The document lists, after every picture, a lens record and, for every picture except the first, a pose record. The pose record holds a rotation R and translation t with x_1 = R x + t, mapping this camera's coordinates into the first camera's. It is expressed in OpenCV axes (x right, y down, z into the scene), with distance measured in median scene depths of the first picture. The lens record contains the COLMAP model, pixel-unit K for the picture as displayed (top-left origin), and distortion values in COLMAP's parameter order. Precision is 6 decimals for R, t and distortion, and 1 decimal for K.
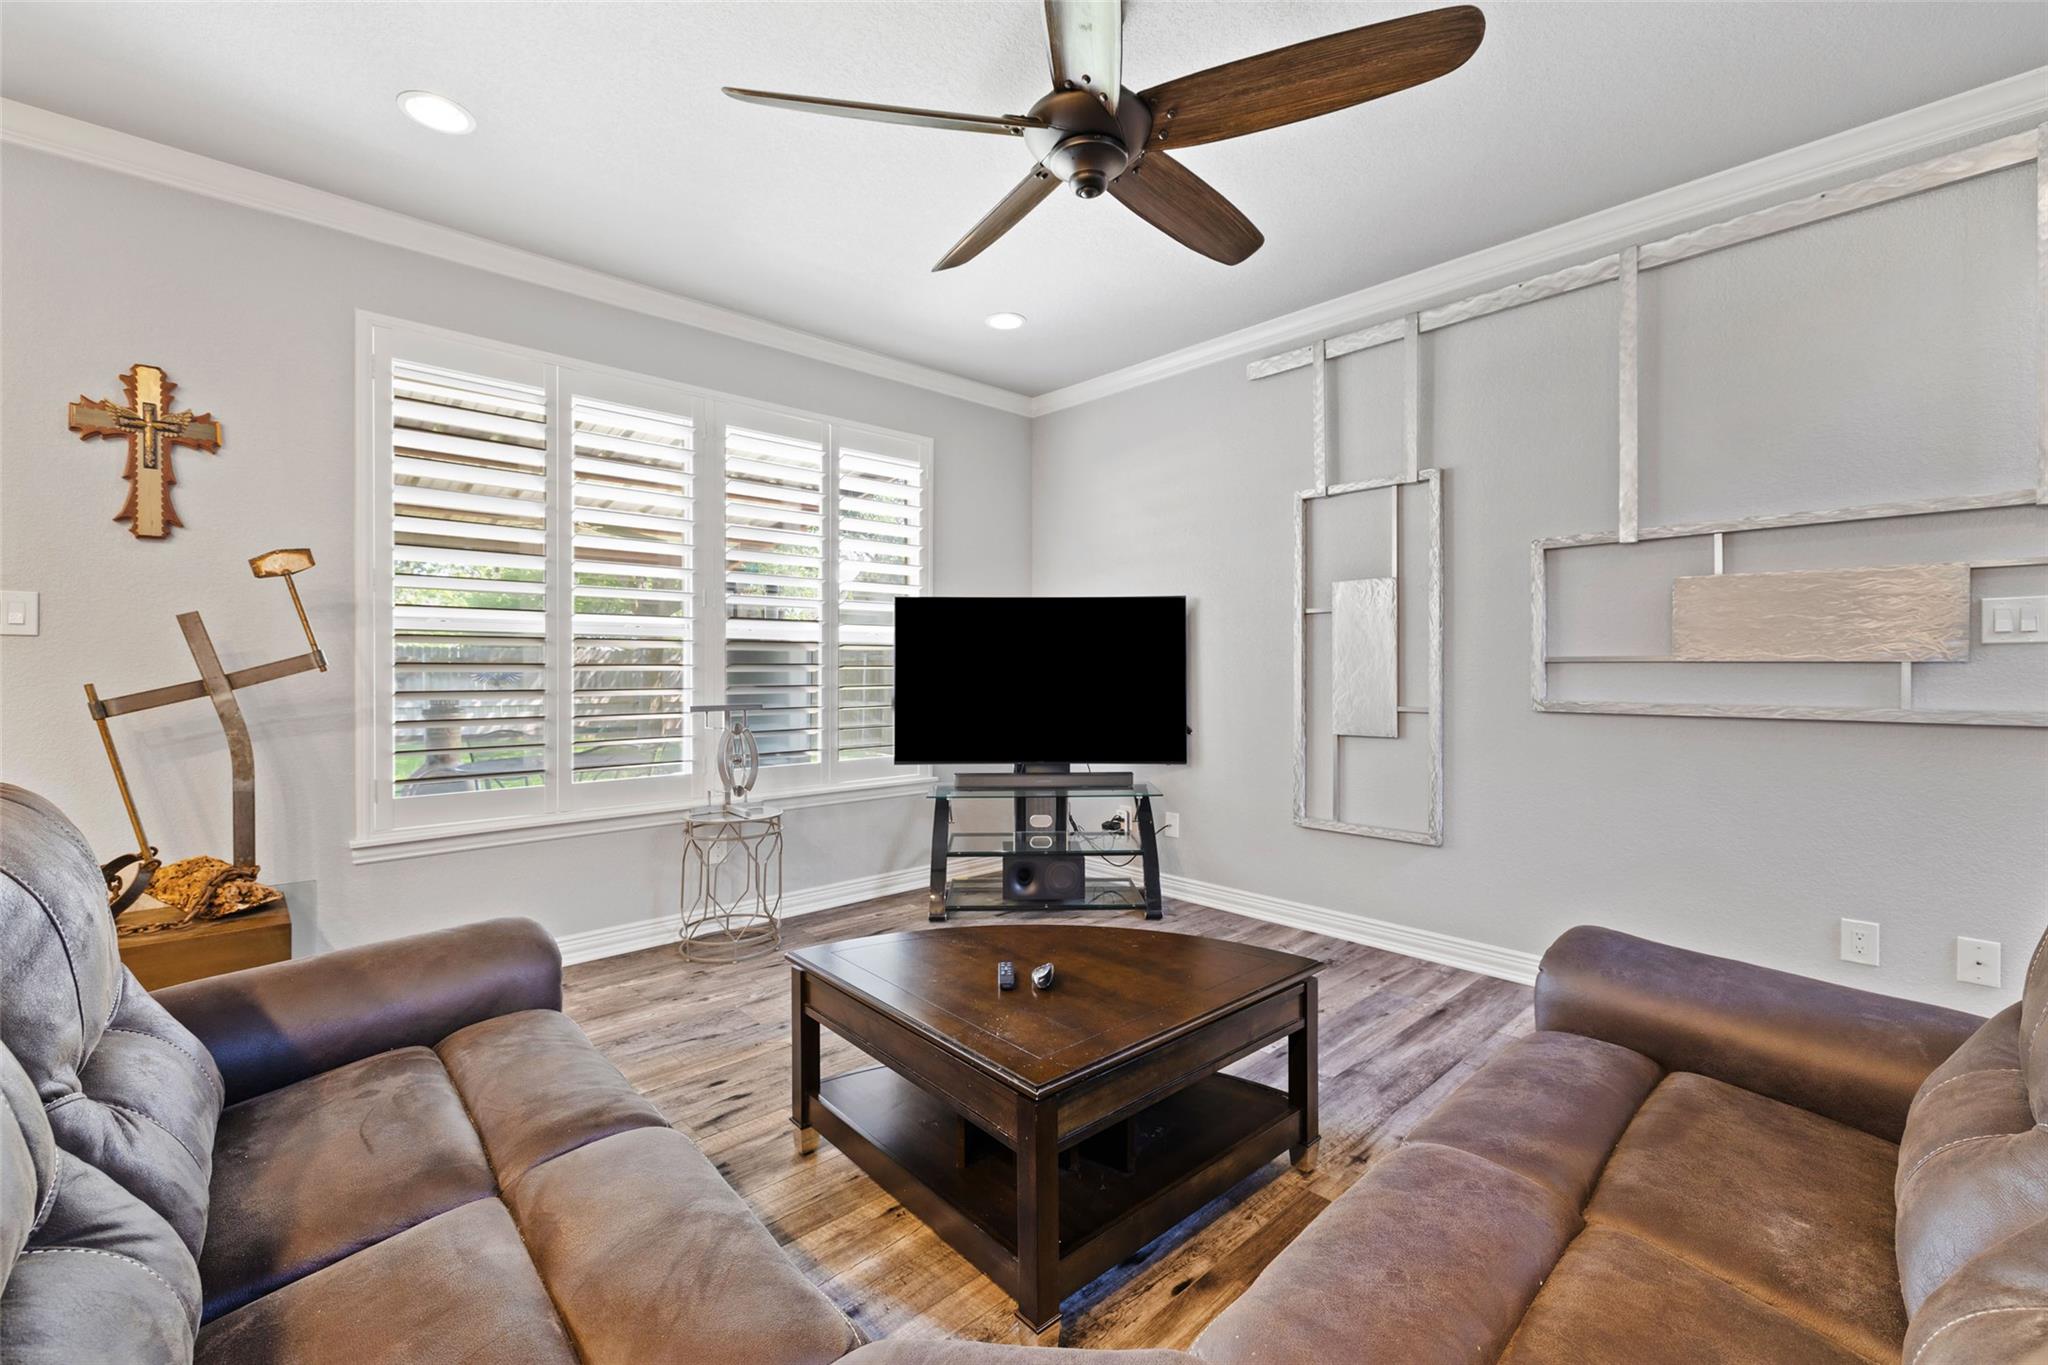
lens RADIAL K [[860.1, 0, 1023.5], [0, 860.1, 672.7], [0, 0, 1]] dist [-0.000186, 0.000112]
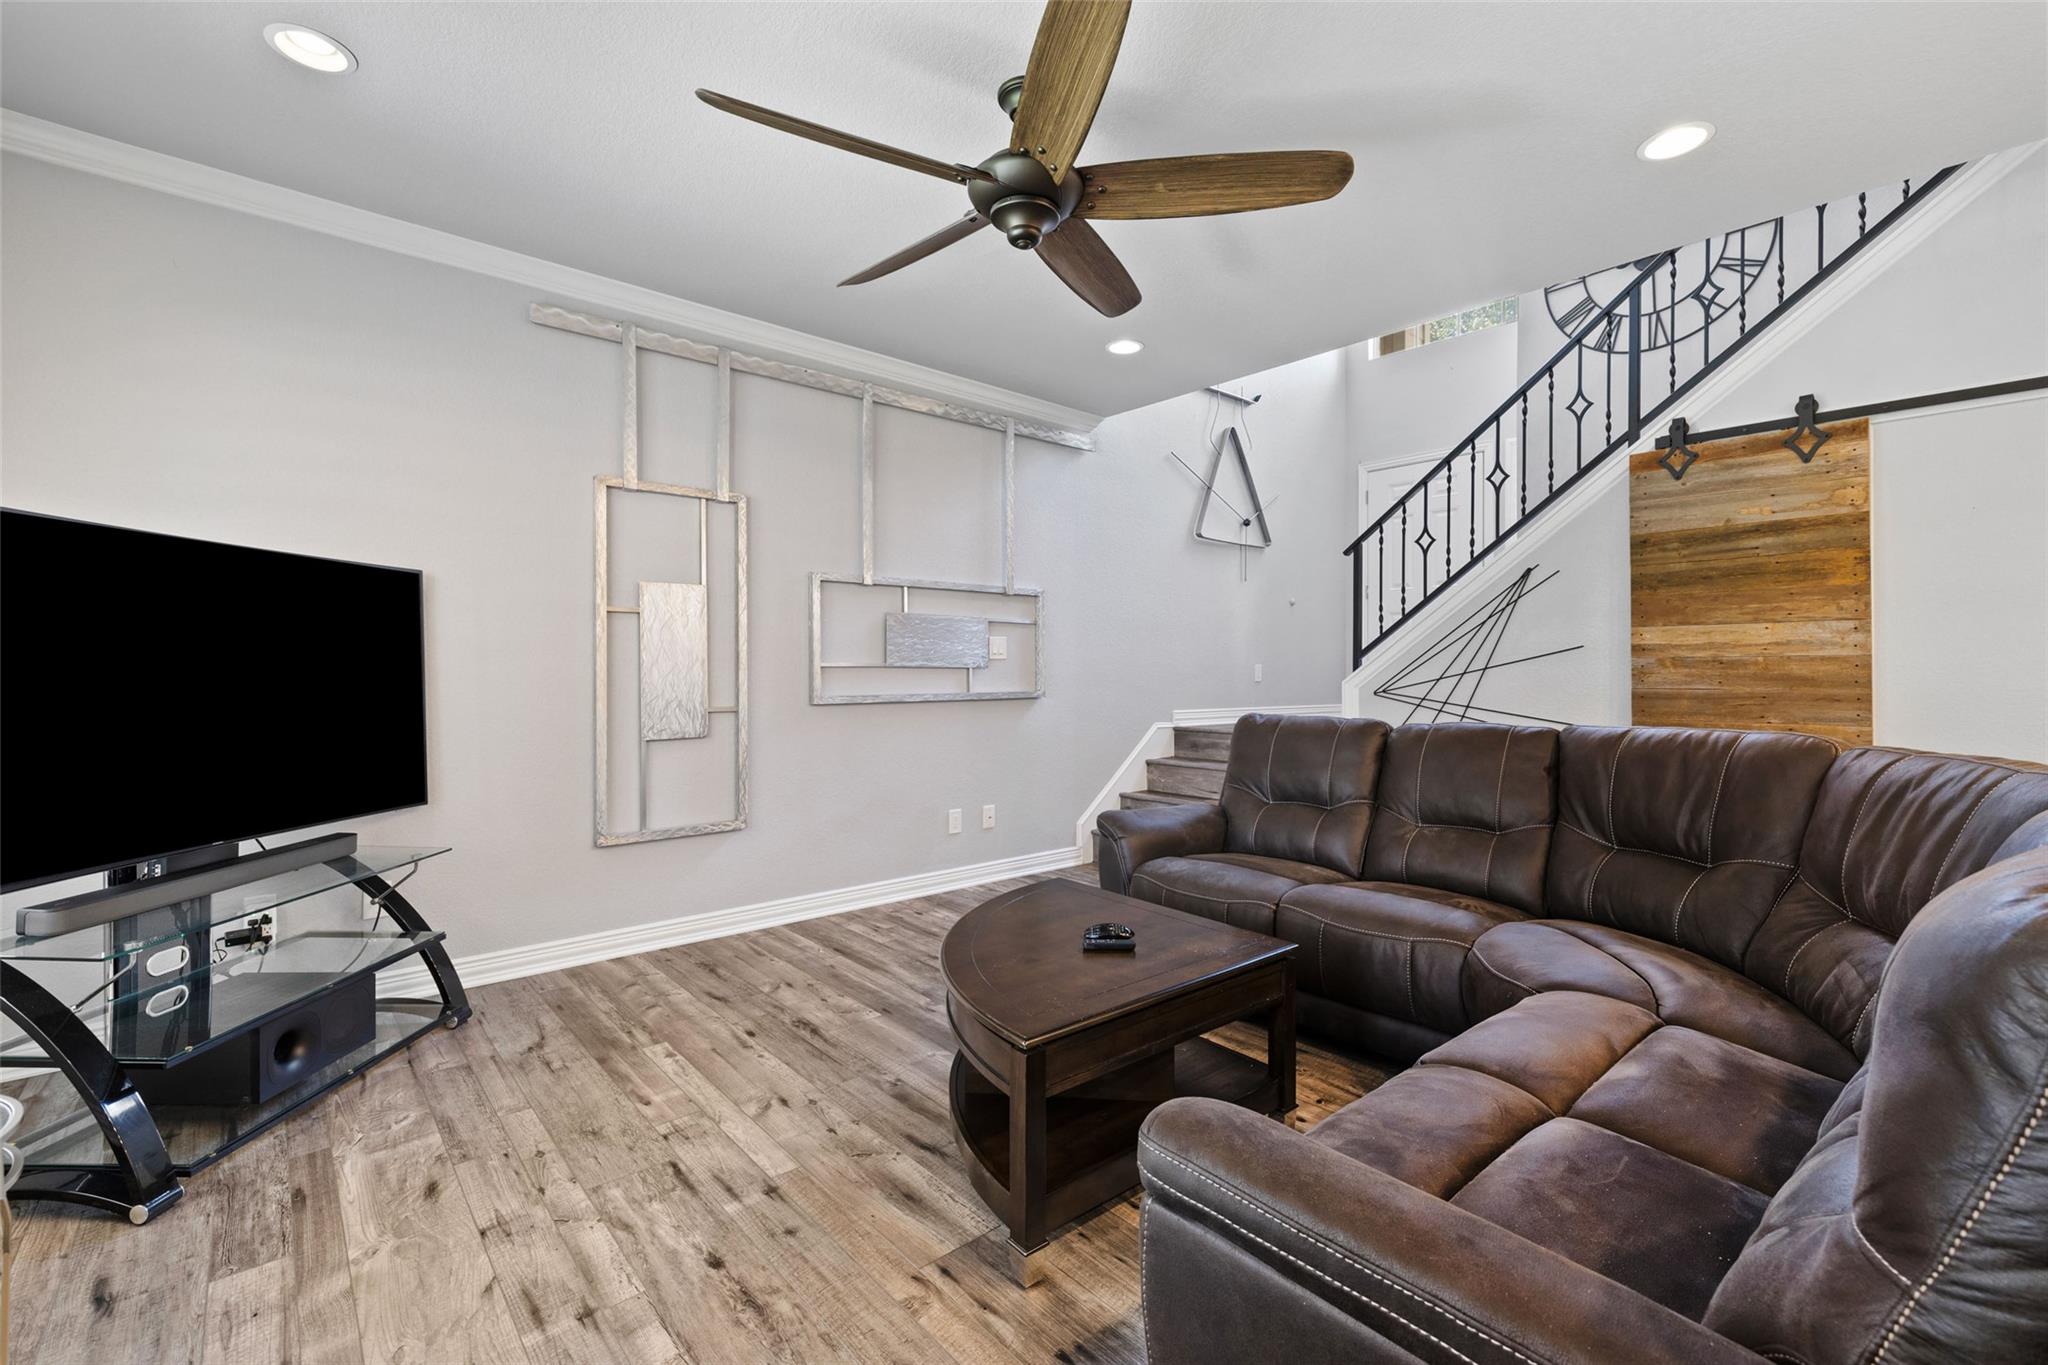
lens RADIAL K [[860.1, 0, 1023.5], [0, 860.1, 672.7], [0, 0, 1]] dist [-0.000186, 0.000112]
pose [[0.042387, -0.005192, 0.999088, -0.674285], [0.008807, 0.999950, 0.004823, -0.006229], [-0.999062, 0.008595, 0.042431, 0.624416]]
